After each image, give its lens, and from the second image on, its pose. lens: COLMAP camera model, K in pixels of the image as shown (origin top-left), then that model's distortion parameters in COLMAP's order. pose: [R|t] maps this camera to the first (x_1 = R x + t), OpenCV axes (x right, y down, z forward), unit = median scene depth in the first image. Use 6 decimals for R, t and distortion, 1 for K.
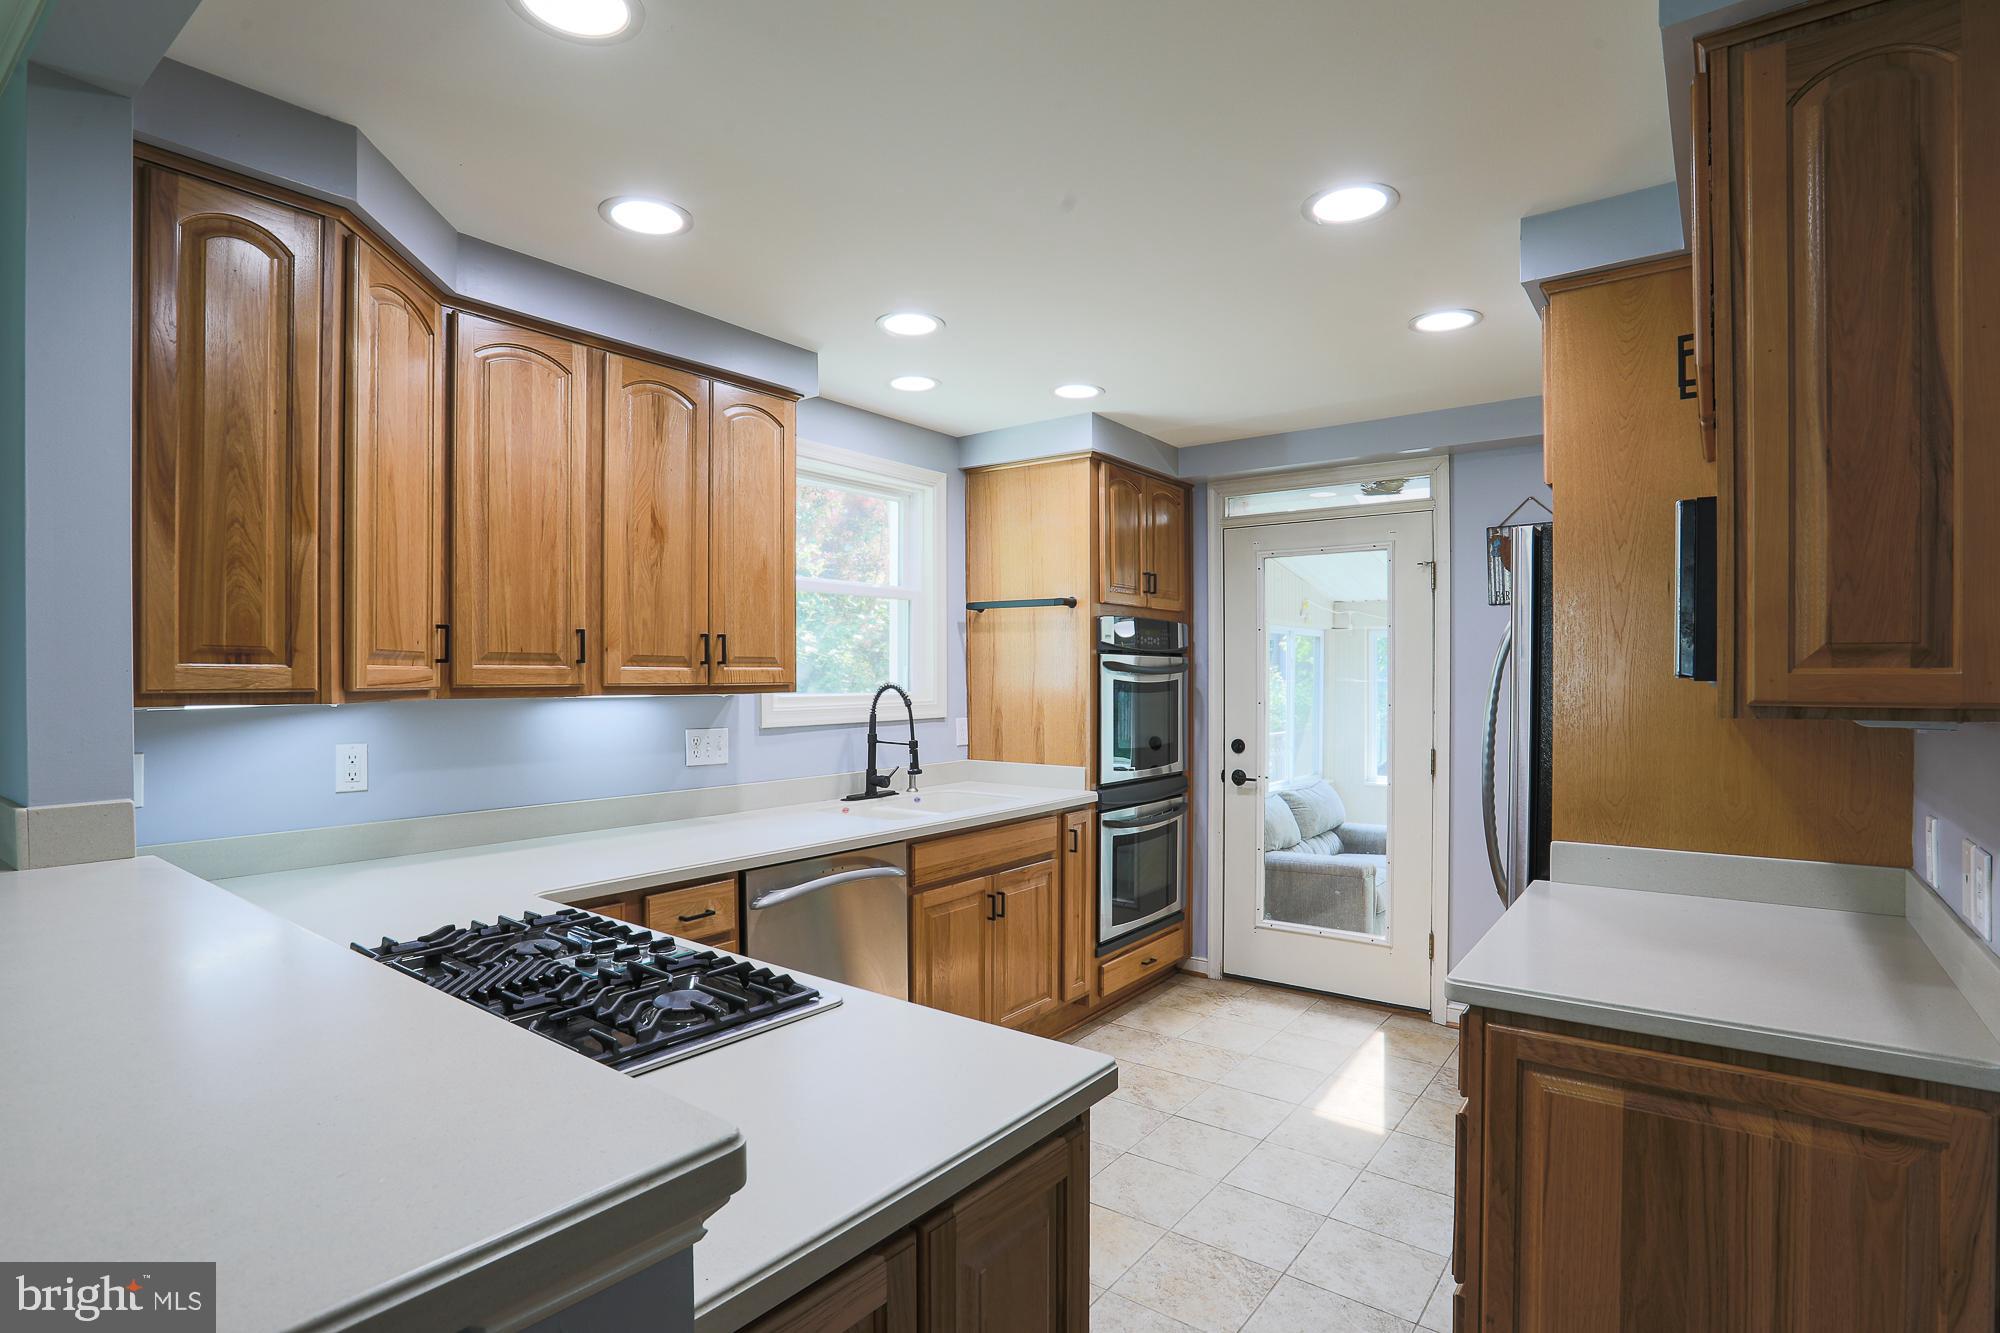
lens RADIAL K [[978.4, 0, 1044.0], [0, 978.4, 675.5], [0, 0, 1]] dist [-0.056832, 0.017350]
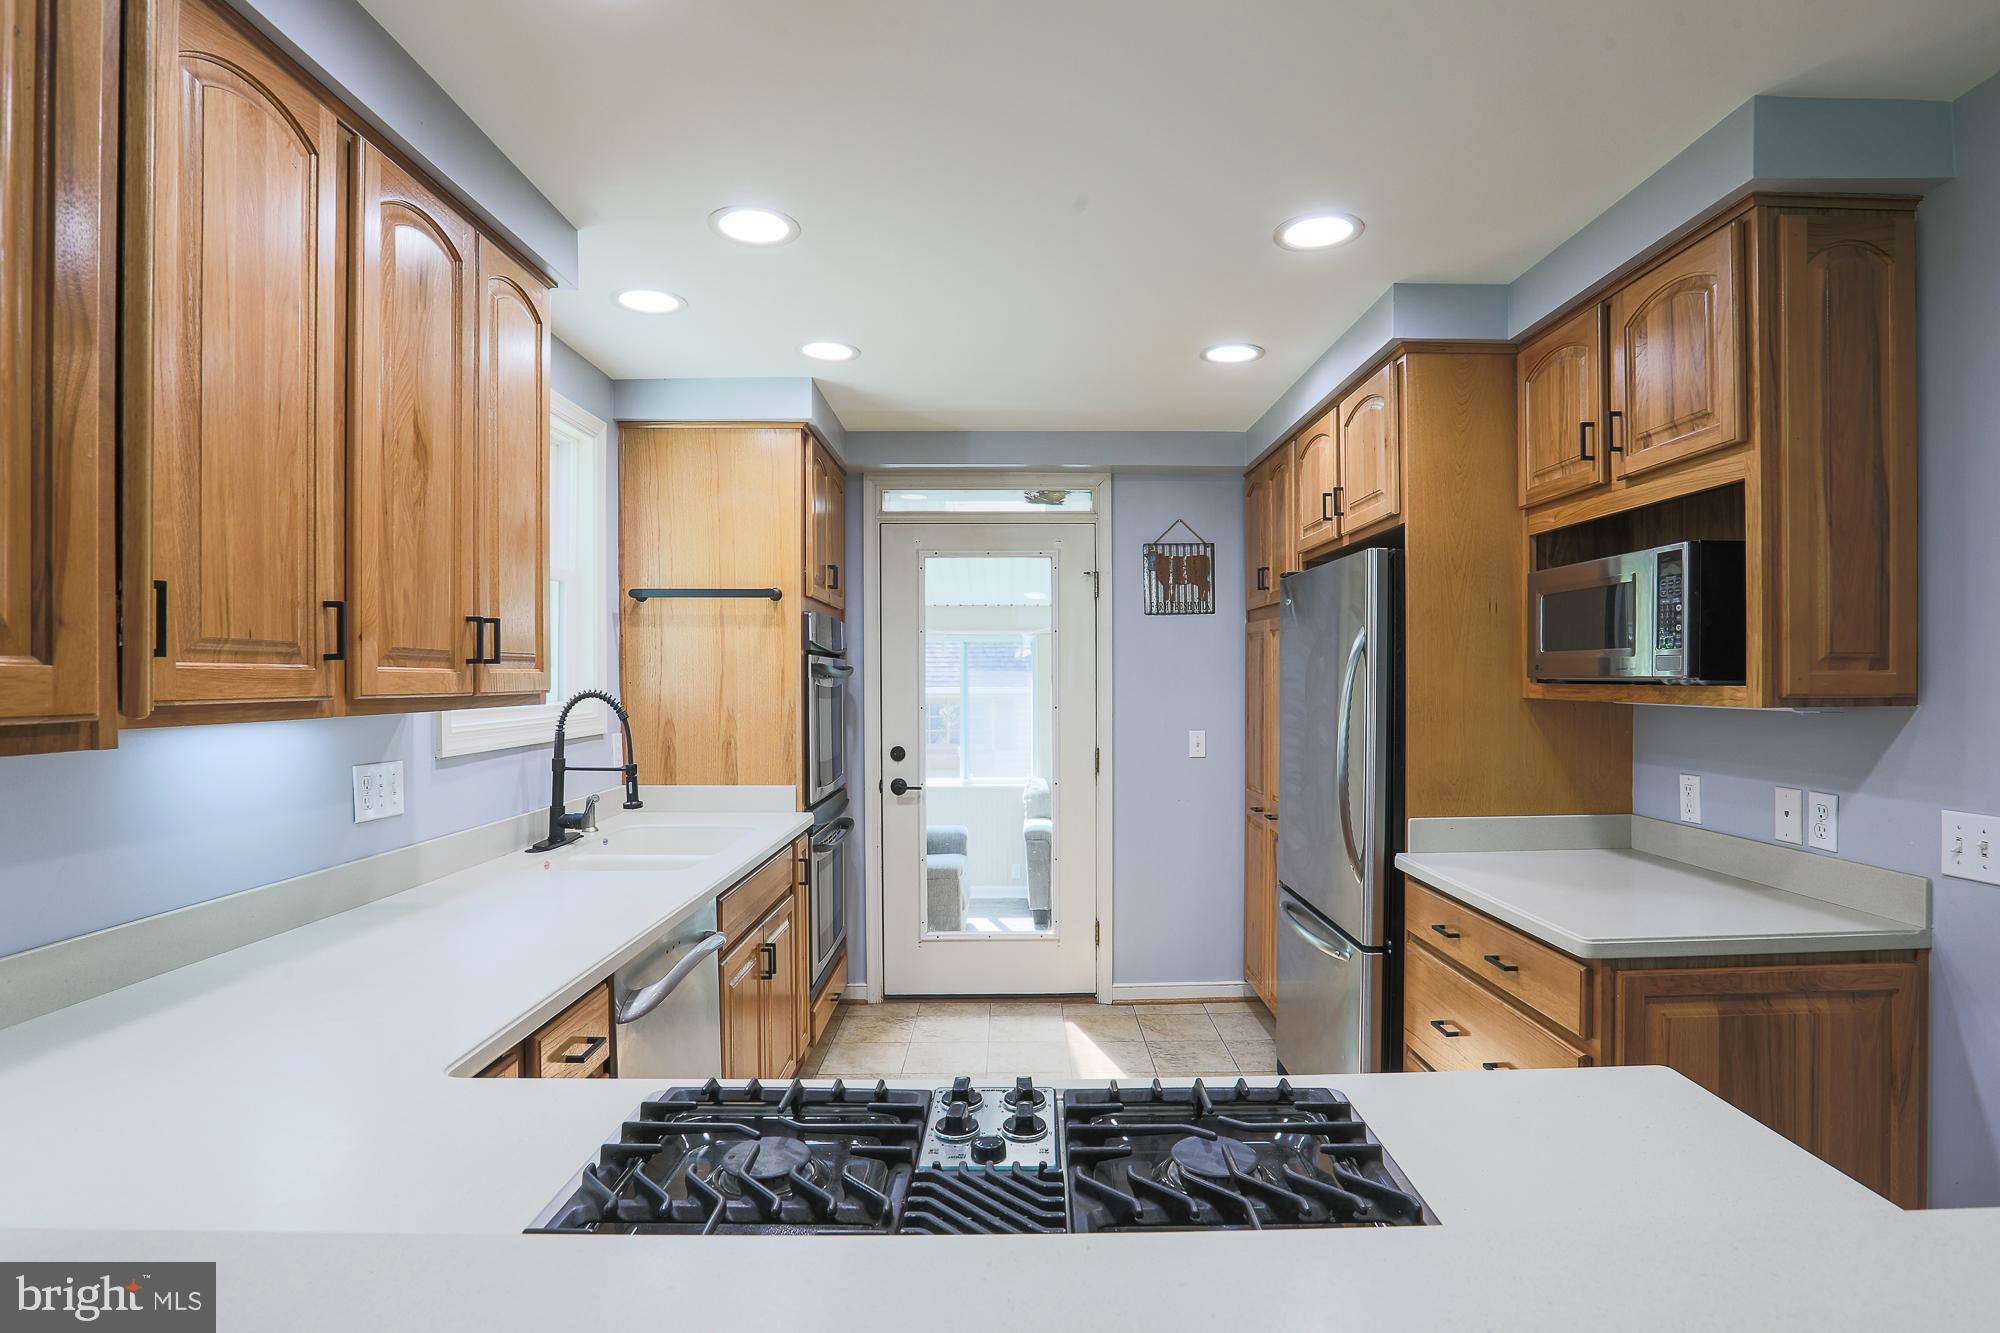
lens RADIAL K [[978.4, 0, 1018.1], [0, 978.4, 677.5], [0, 0, 1]] dist [-0.056832, 0.017350]
pose [[0.801497, -0.002434, 0.597994, -0.334893], [0.003991, 0.999991, -0.001278, -0.000028], [-0.597985, 0.003410, 0.801500, 0.203089]]
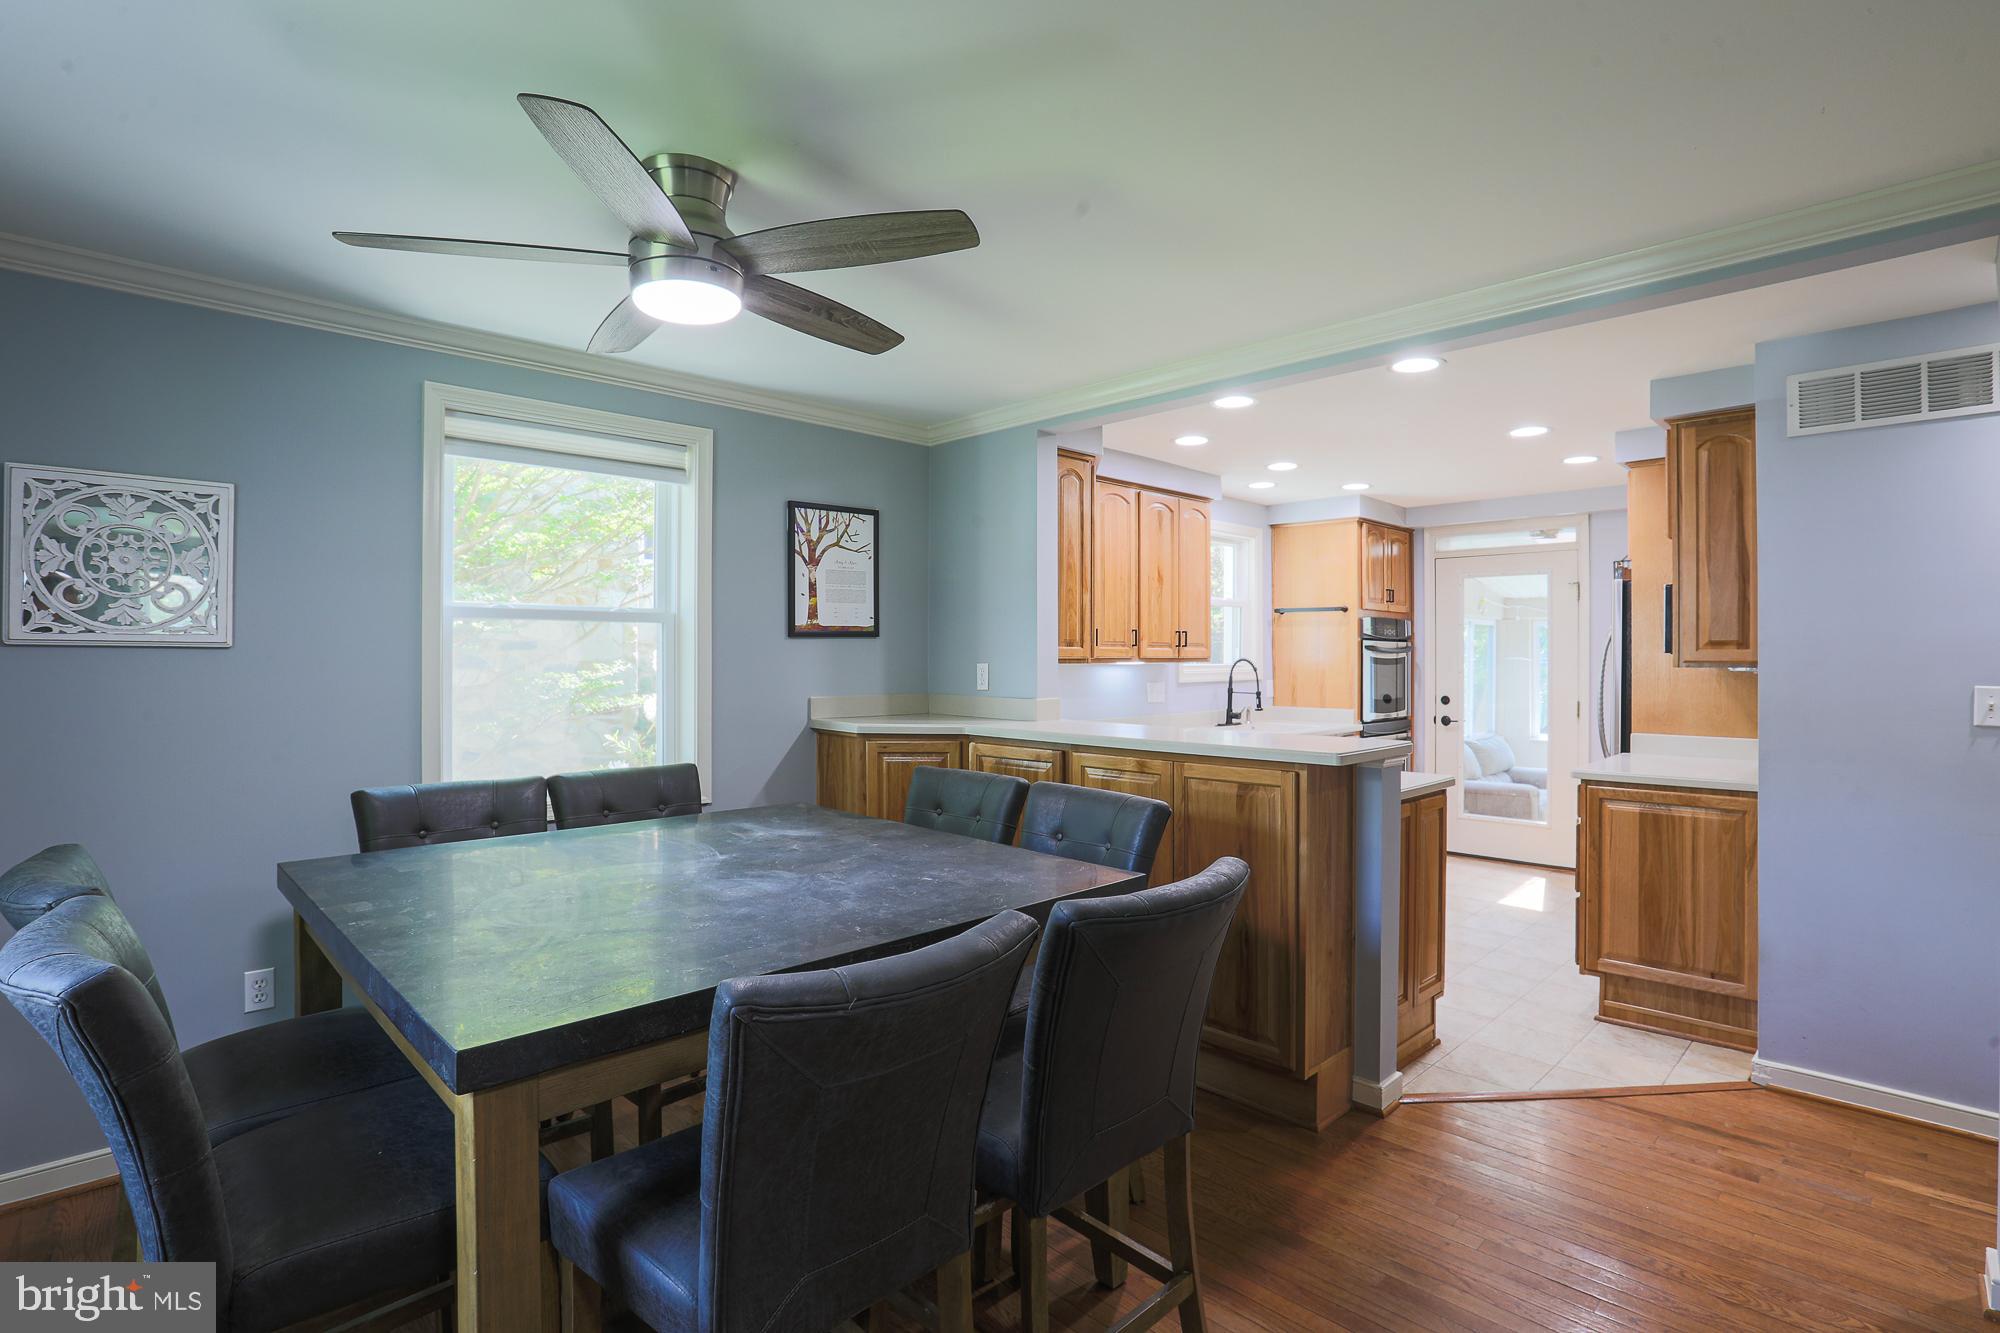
lens RADIAL K [[978.4, 0, 1045.8], [0, 978.4, 653.5], [0, 0, 1]] dist [-0.056832, 0.017350]
pose [[0.990151, 0.001720, -0.139993, -0.255784], [-0.002197, 0.999992, -0.003254, 0.006344], [0.139986, 0.003530, 0.990147, -0.727174]]
